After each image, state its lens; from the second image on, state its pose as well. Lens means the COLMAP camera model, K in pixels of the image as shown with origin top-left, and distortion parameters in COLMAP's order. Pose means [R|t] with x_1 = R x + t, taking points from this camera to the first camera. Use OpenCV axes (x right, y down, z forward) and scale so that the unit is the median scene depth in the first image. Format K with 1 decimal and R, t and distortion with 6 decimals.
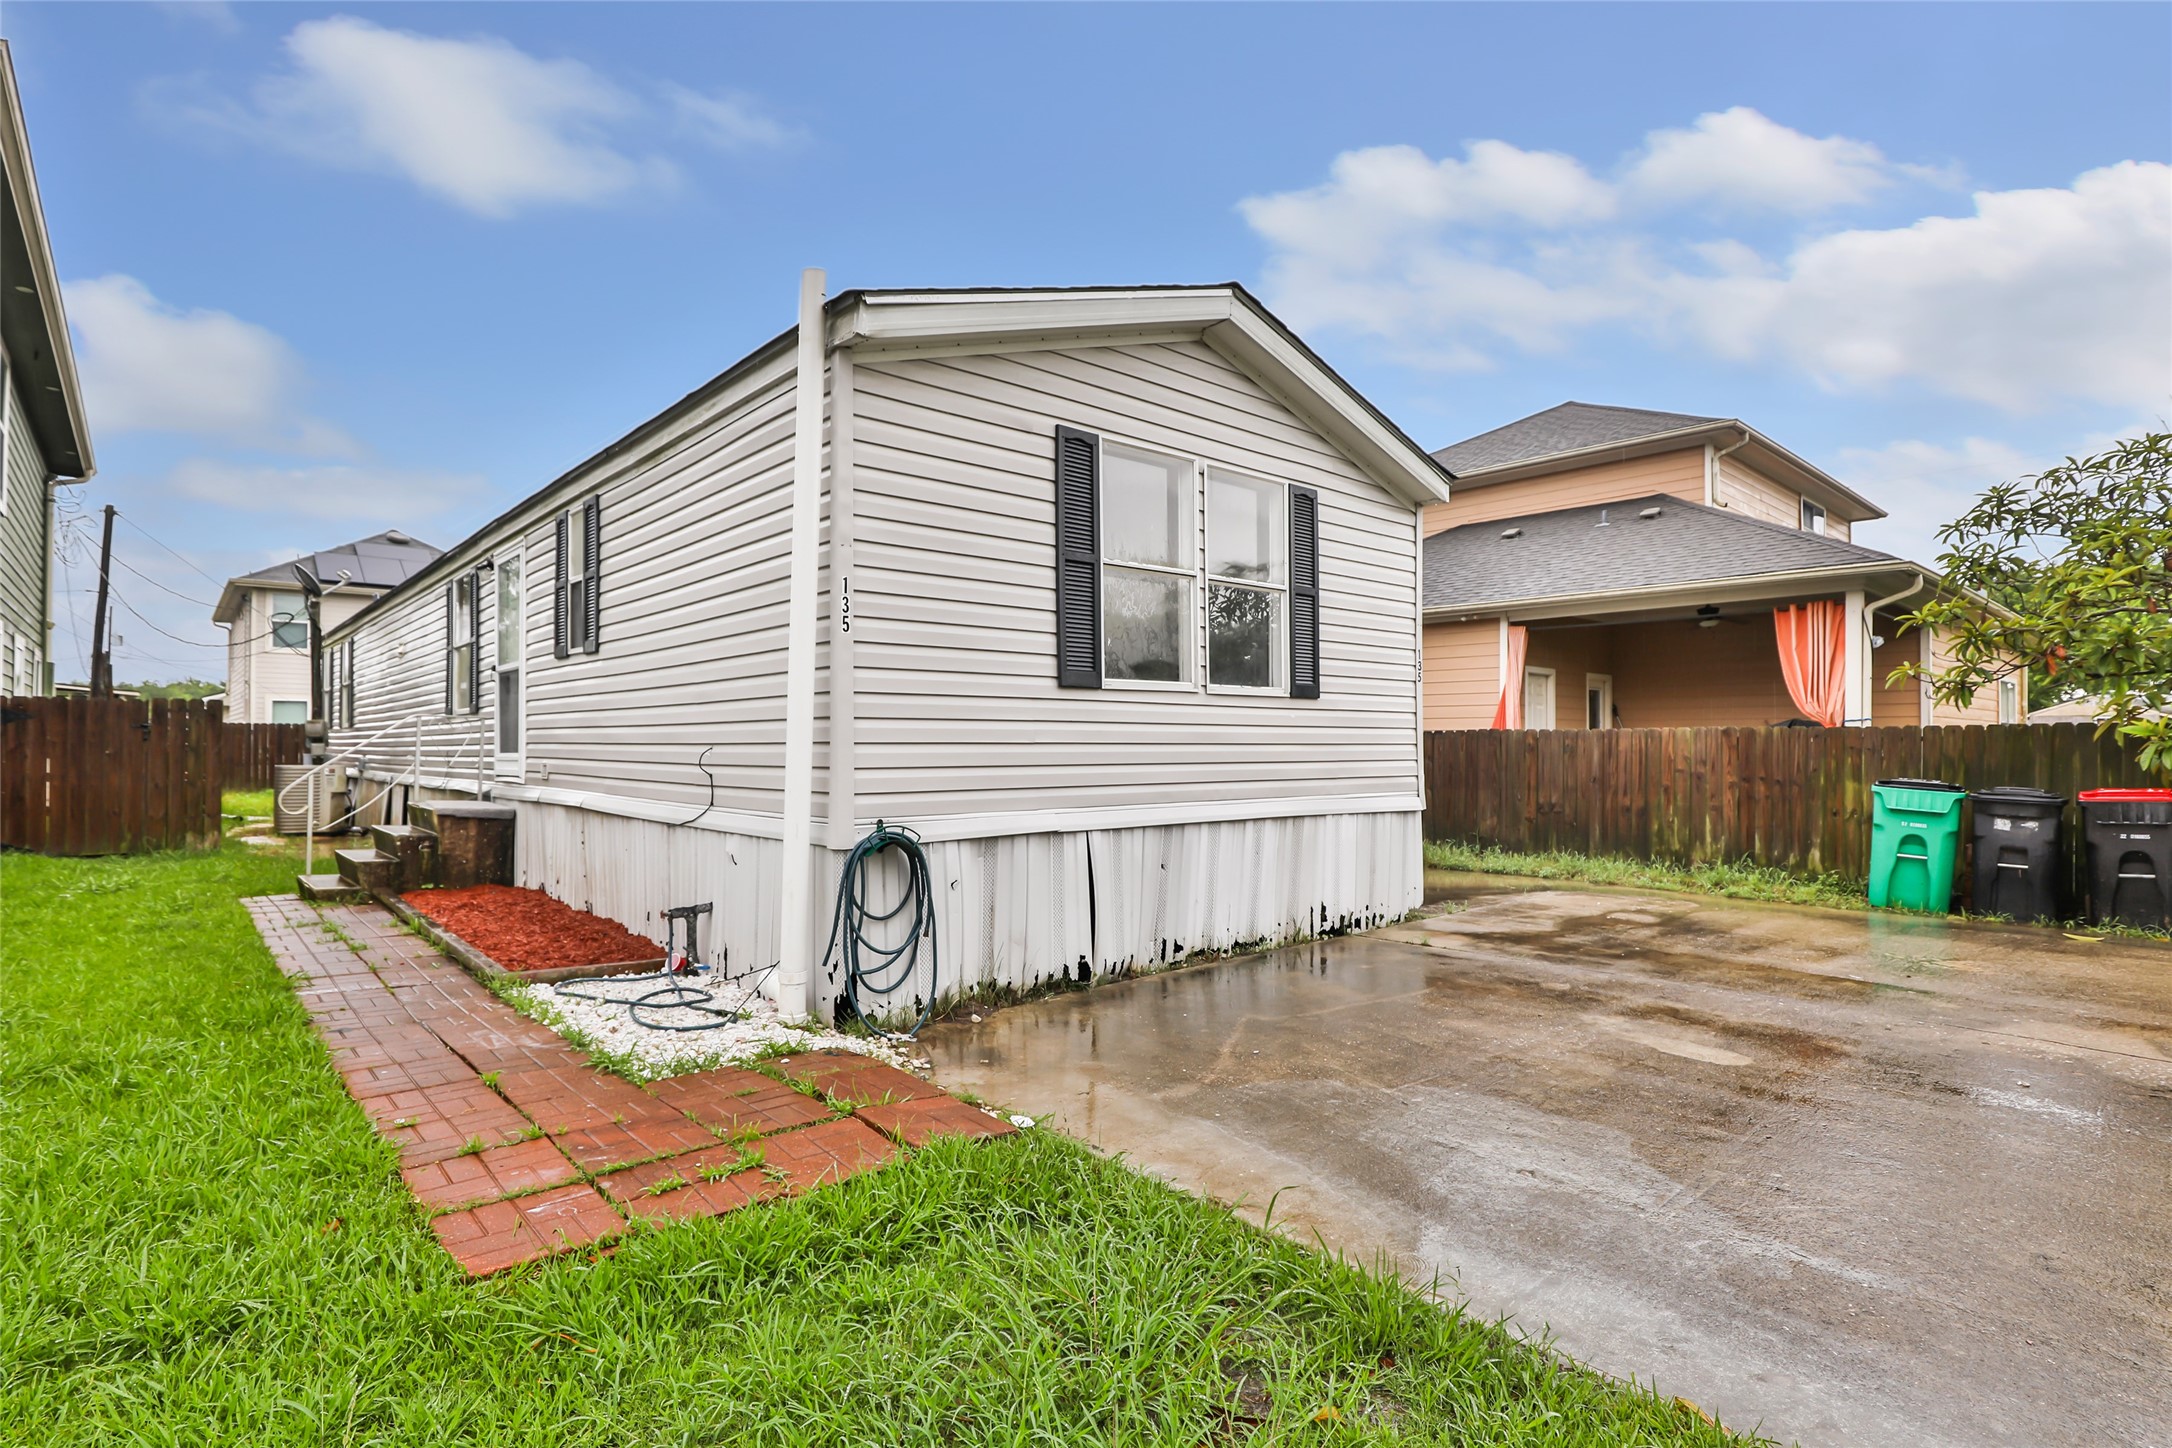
lens RADIAL K [[1053.8, 0, 1086.0], [0, 1053.8, 724.0], [0, 0, 1]] dist [0.035012, 0.000022]
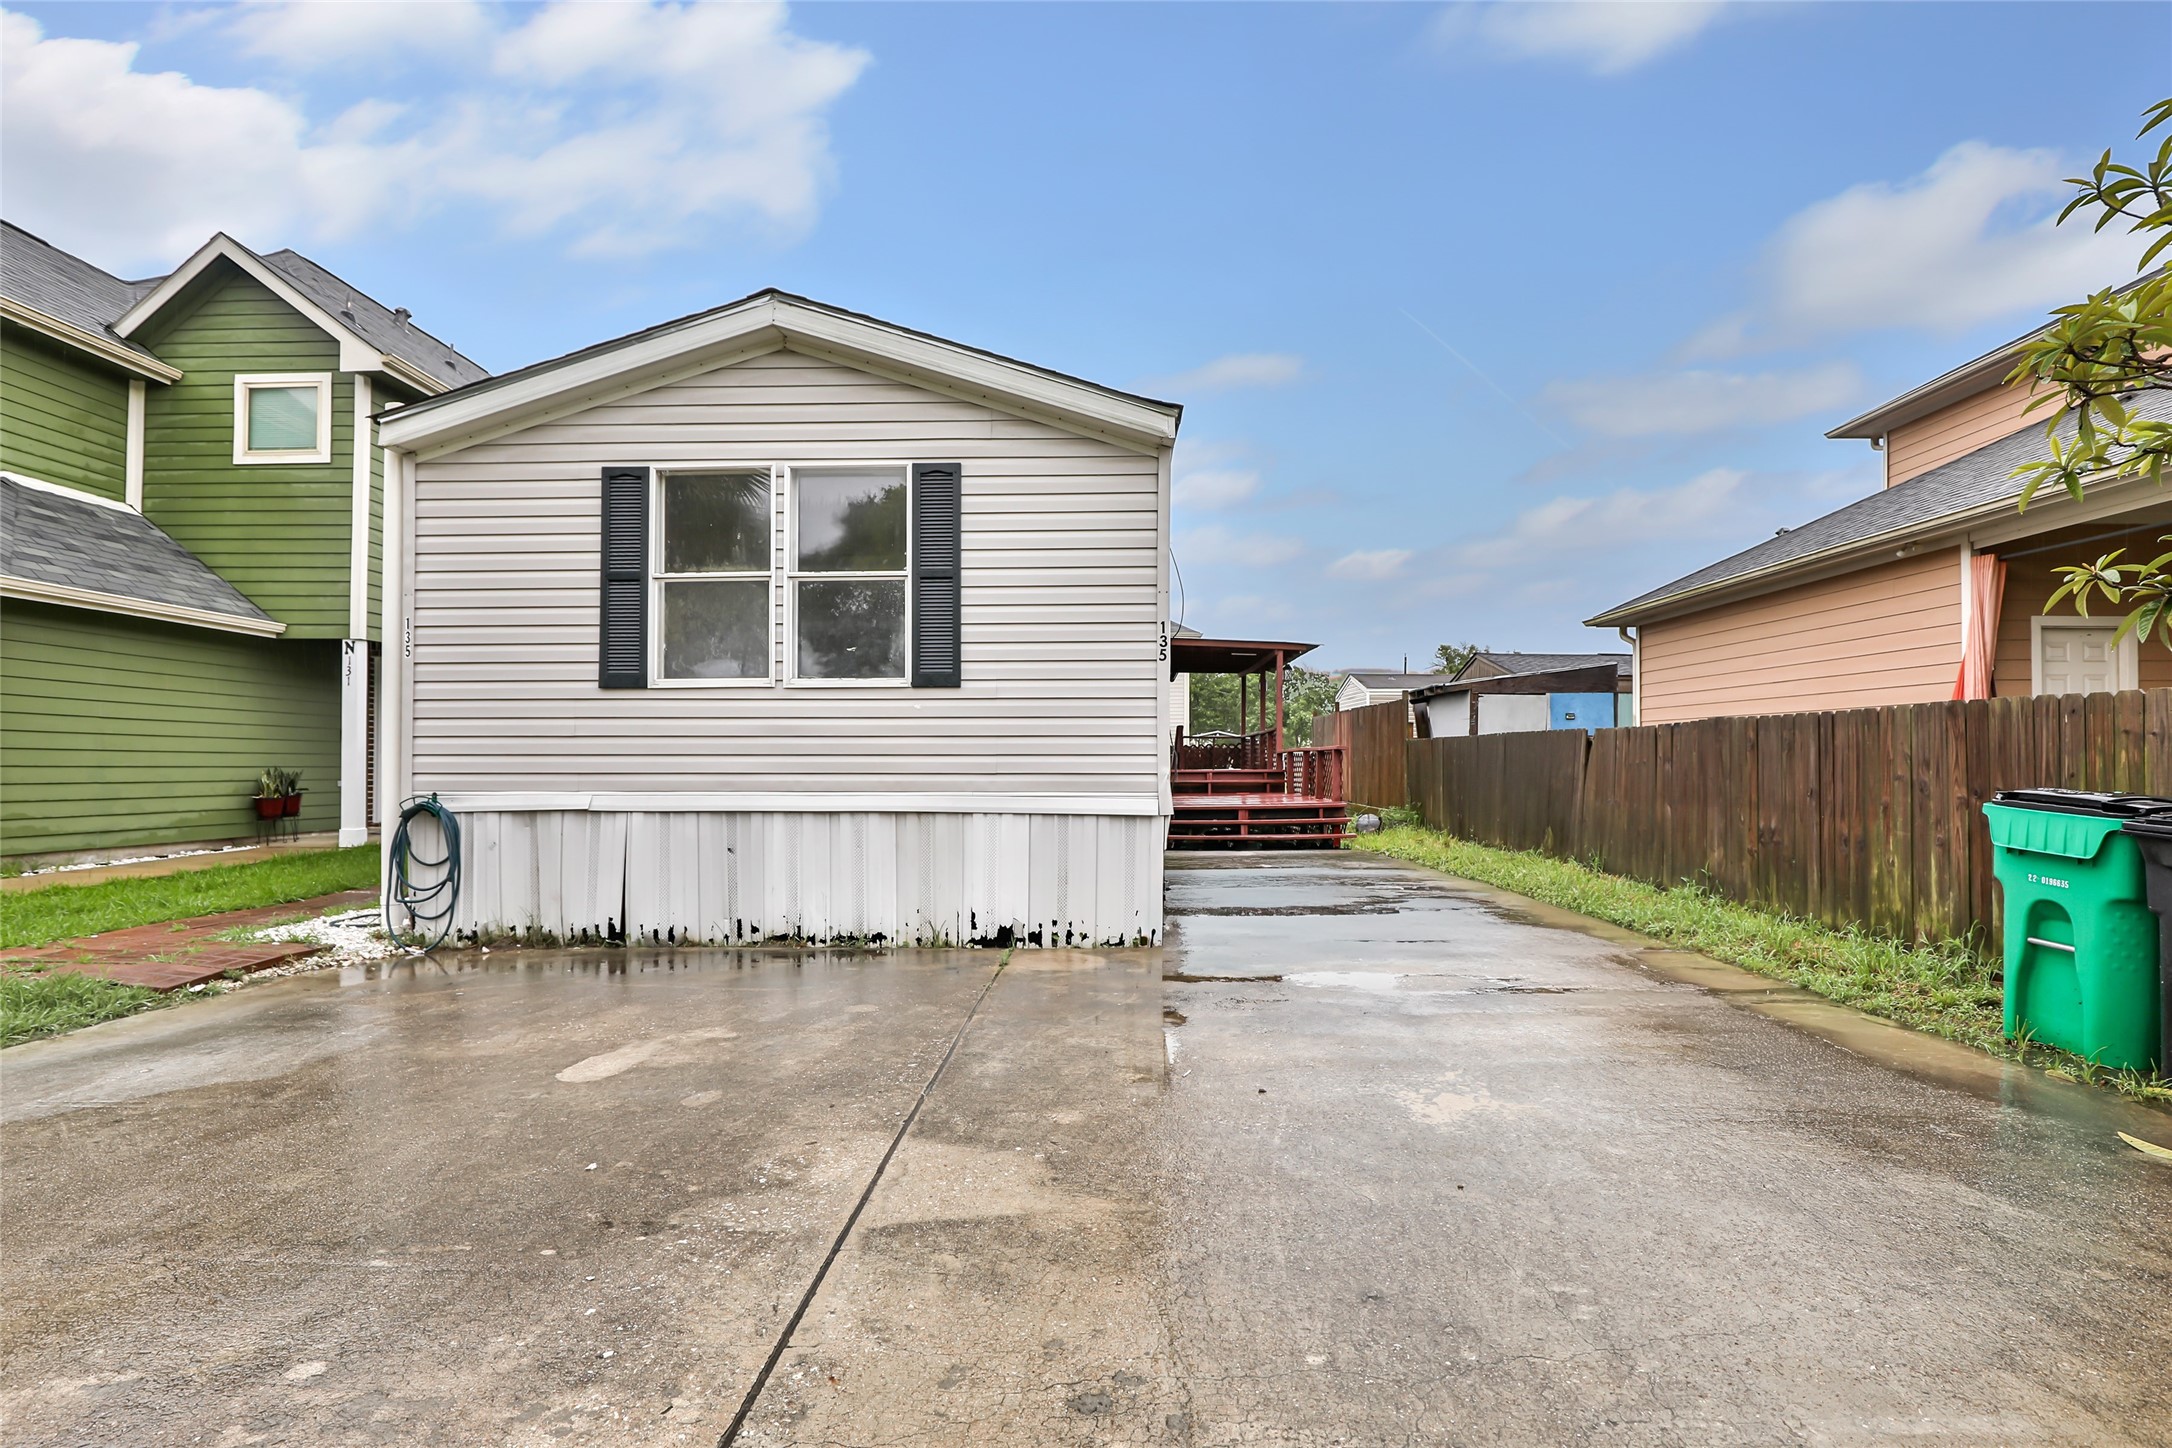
lens RADIAL K [[1071.1, 0, 1082.1], [0, 1071.1, 741.8], [0, 0, 1]] dist [-0.002283, -0.000141]
pose [[0.733867, -0.012904, -0.679171, 0.970725], [0.014608, 0.999888, -0.003213, 0.029622], [0.679136, -0.007563, 0.733973, 0.398478]]
